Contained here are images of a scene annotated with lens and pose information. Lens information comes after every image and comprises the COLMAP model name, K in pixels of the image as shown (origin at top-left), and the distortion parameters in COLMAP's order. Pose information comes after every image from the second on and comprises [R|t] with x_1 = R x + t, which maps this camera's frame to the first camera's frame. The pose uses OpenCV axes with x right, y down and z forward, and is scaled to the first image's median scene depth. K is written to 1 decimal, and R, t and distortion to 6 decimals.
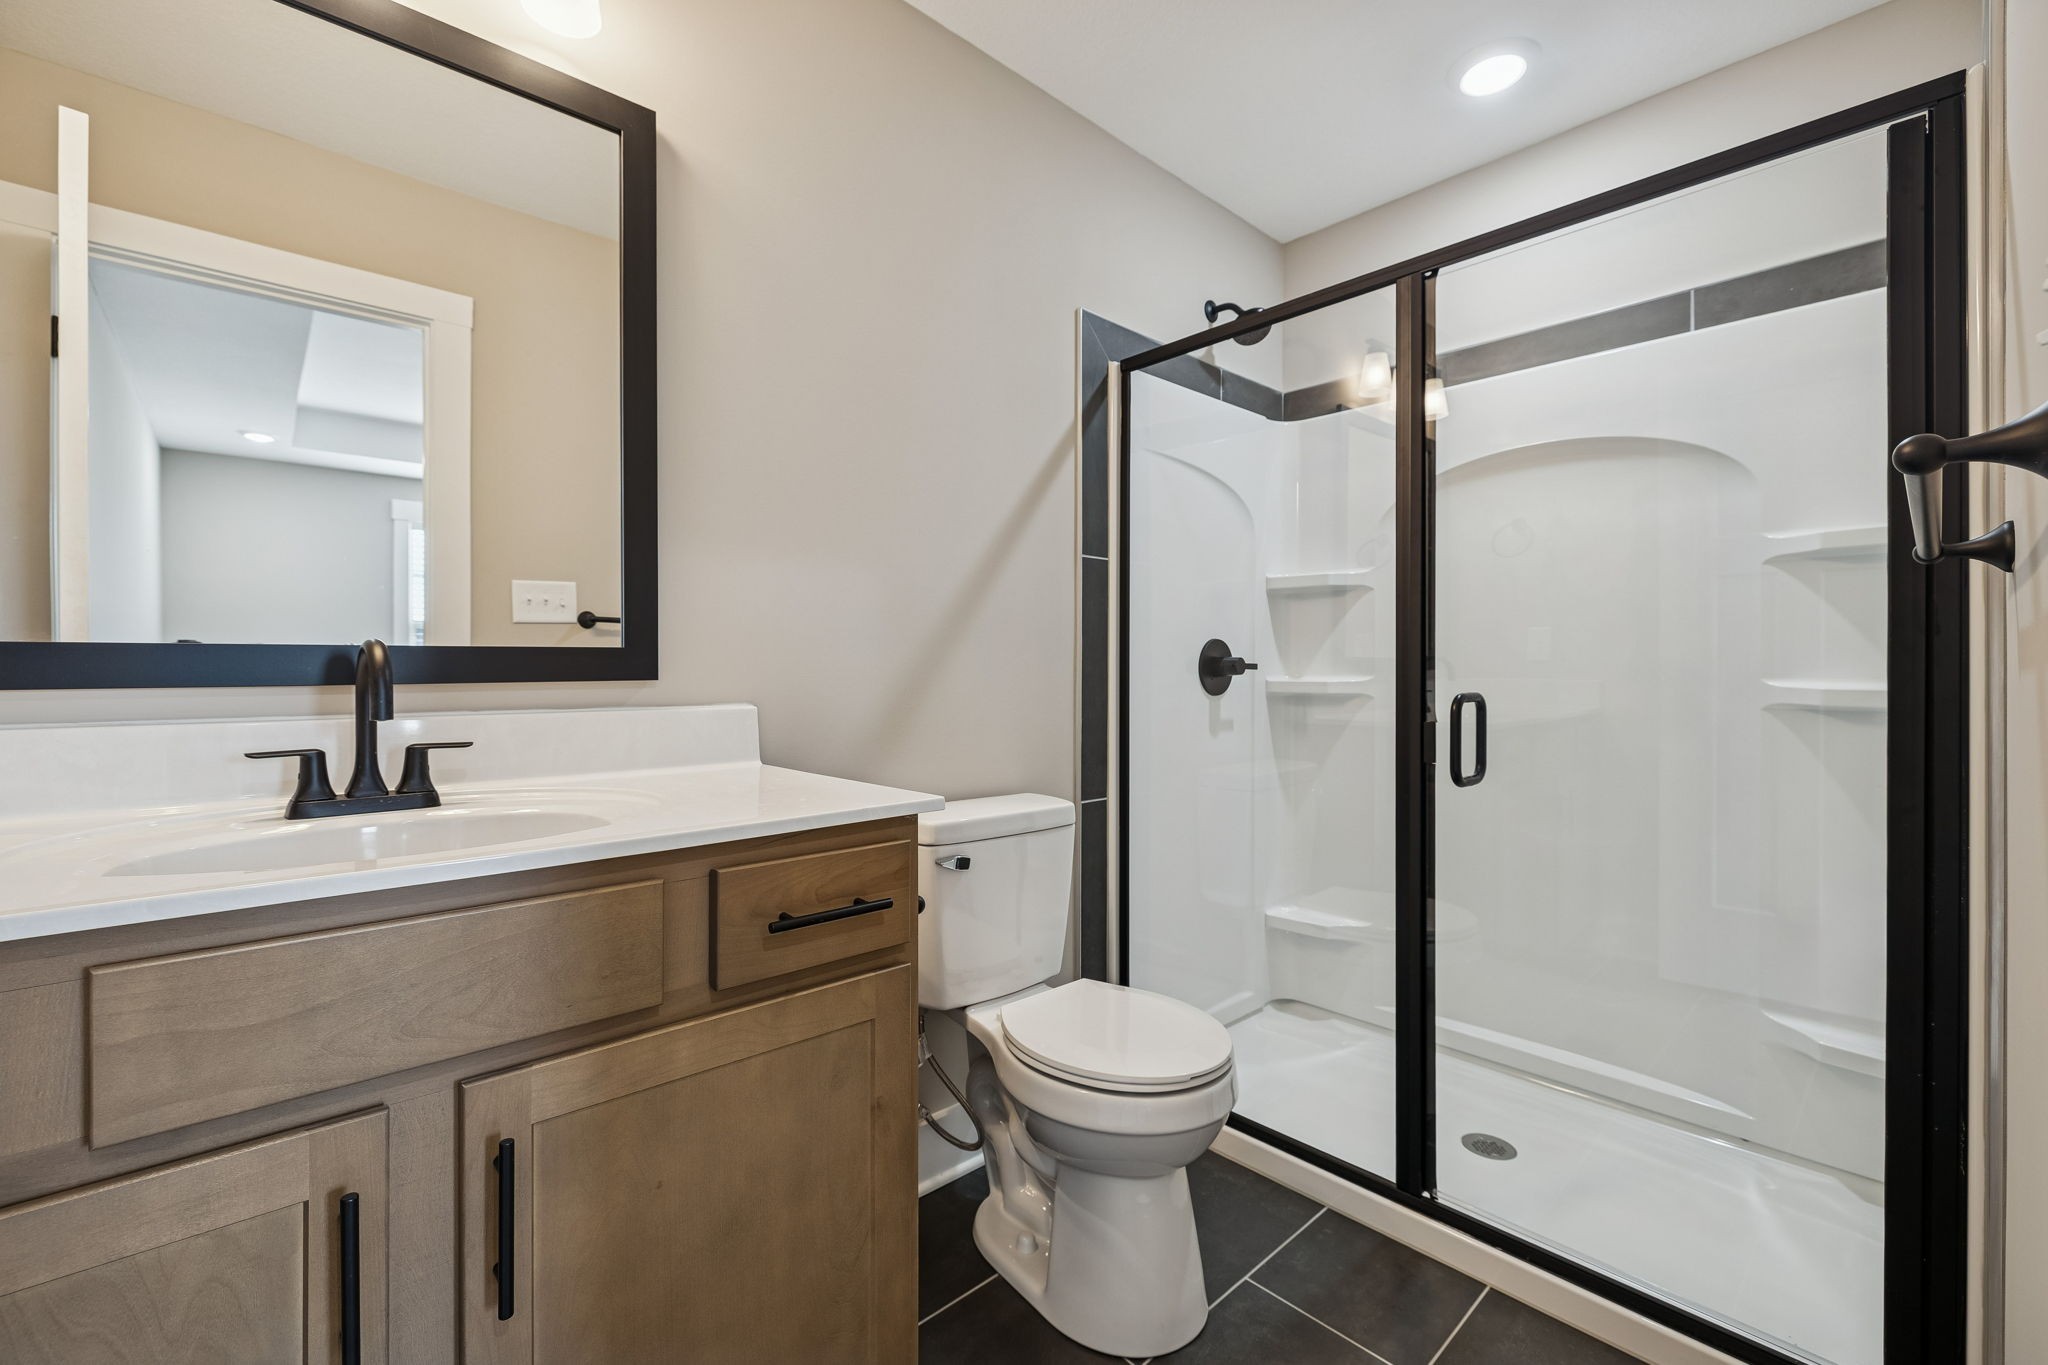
lens RADIAL K [[857.0, 0, 1016.0], [0, 857.0, 680.9], [0, 0, 1]] dist [0.000138, 0.000153]
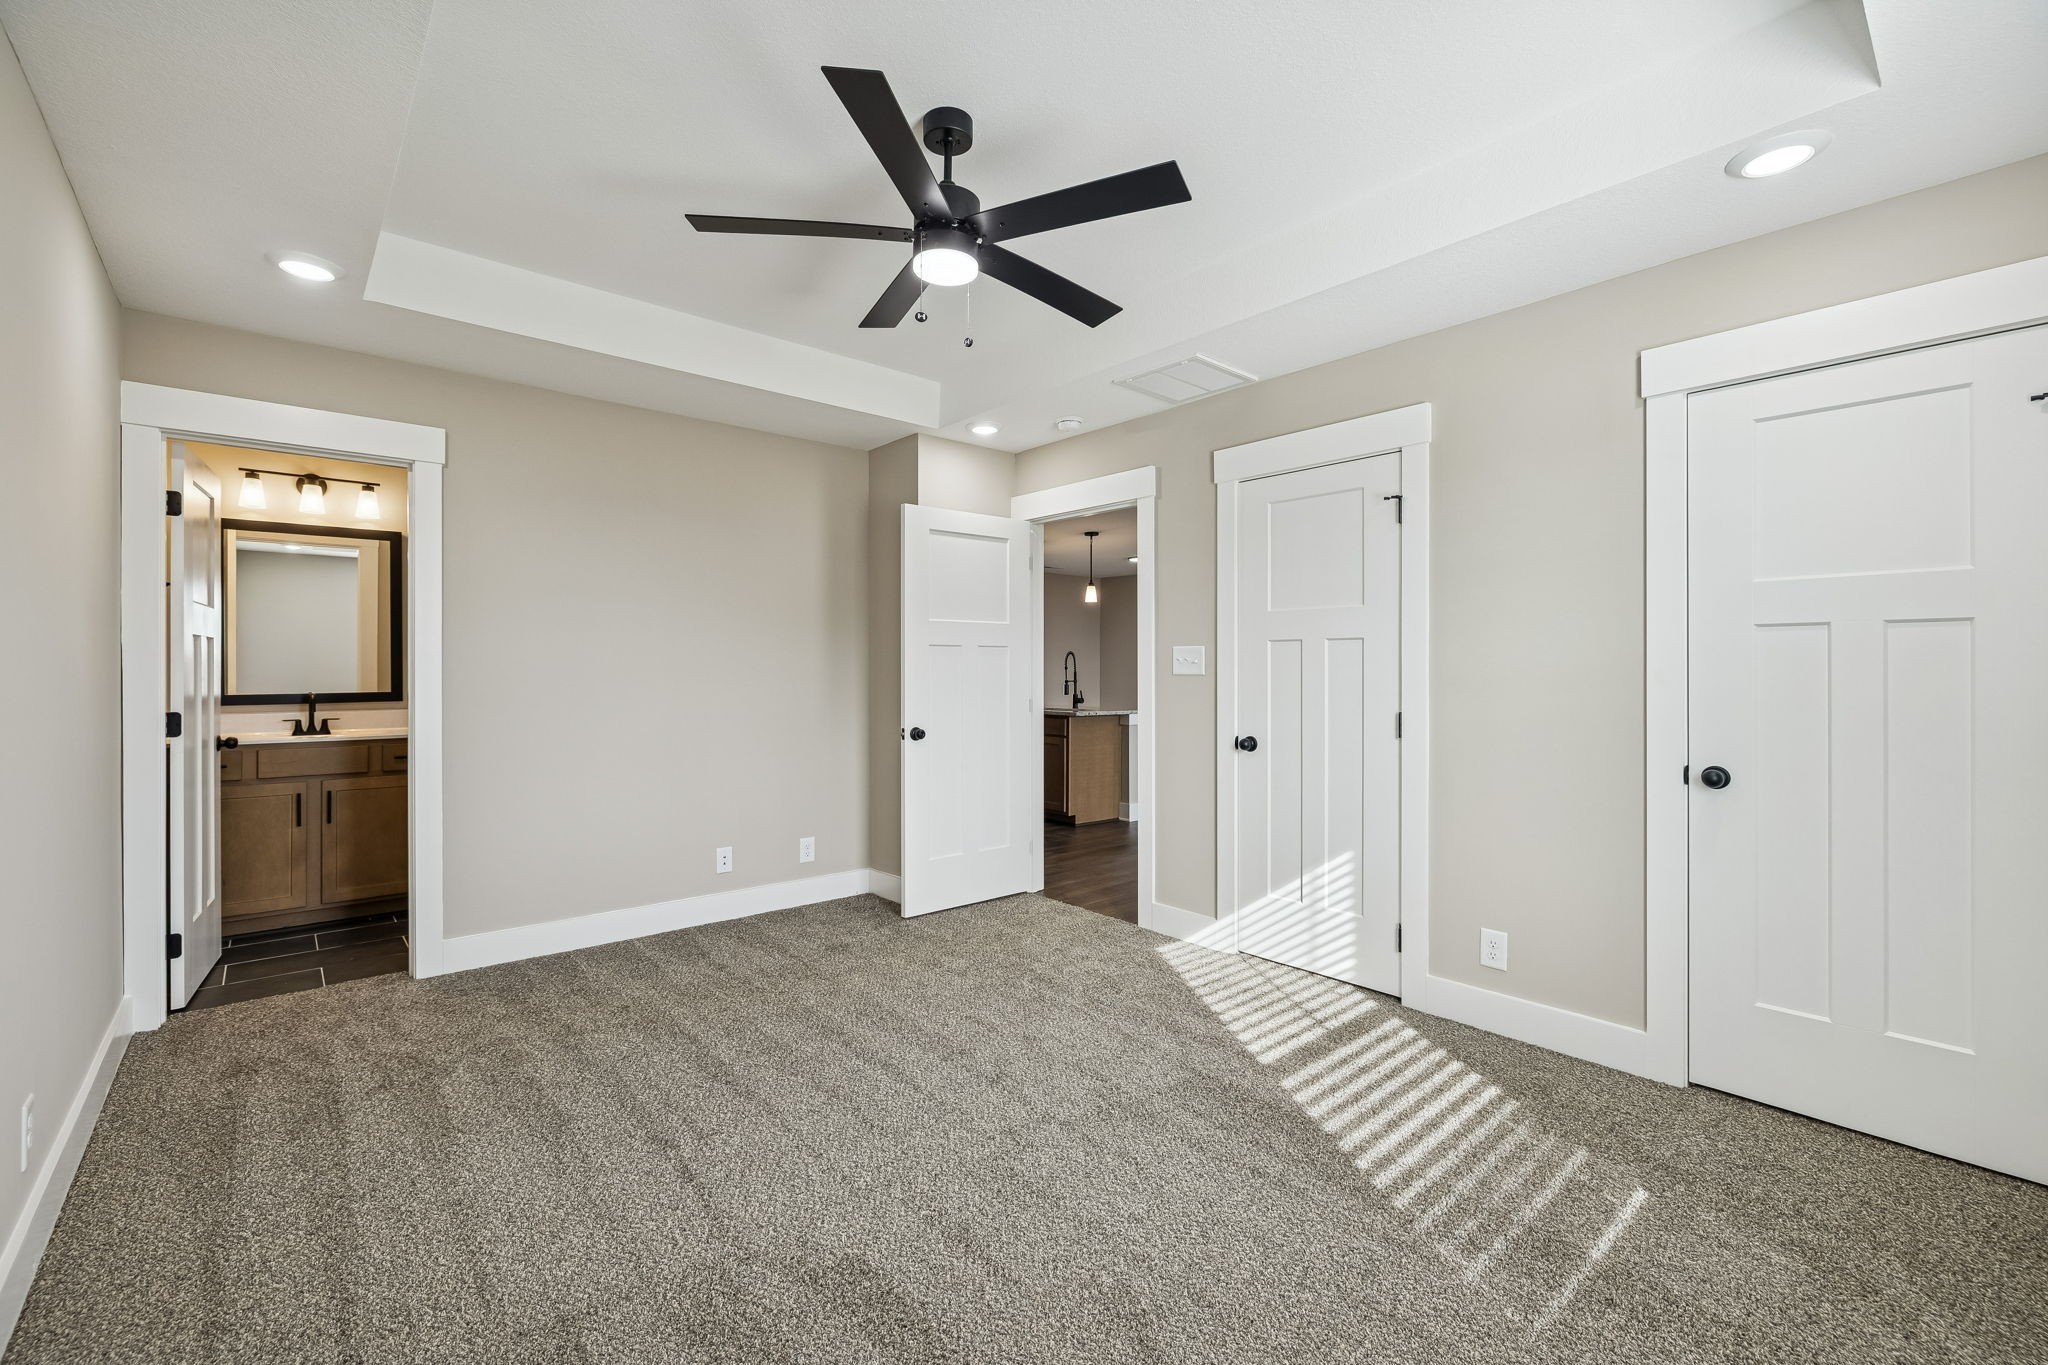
lens RADIAL K [[857.0, 0, 1016.0], [0, 857.0, 680.9], [0, 0, 1]] dist [0.000138, 0.000153]
pose [[0.999645, -0.003801, -0.026383, 2.783144], [0.003703, 0.999986, -0.003758, -0.078497], [0.026397, 0.003659, 0.999645, -3.077857]]
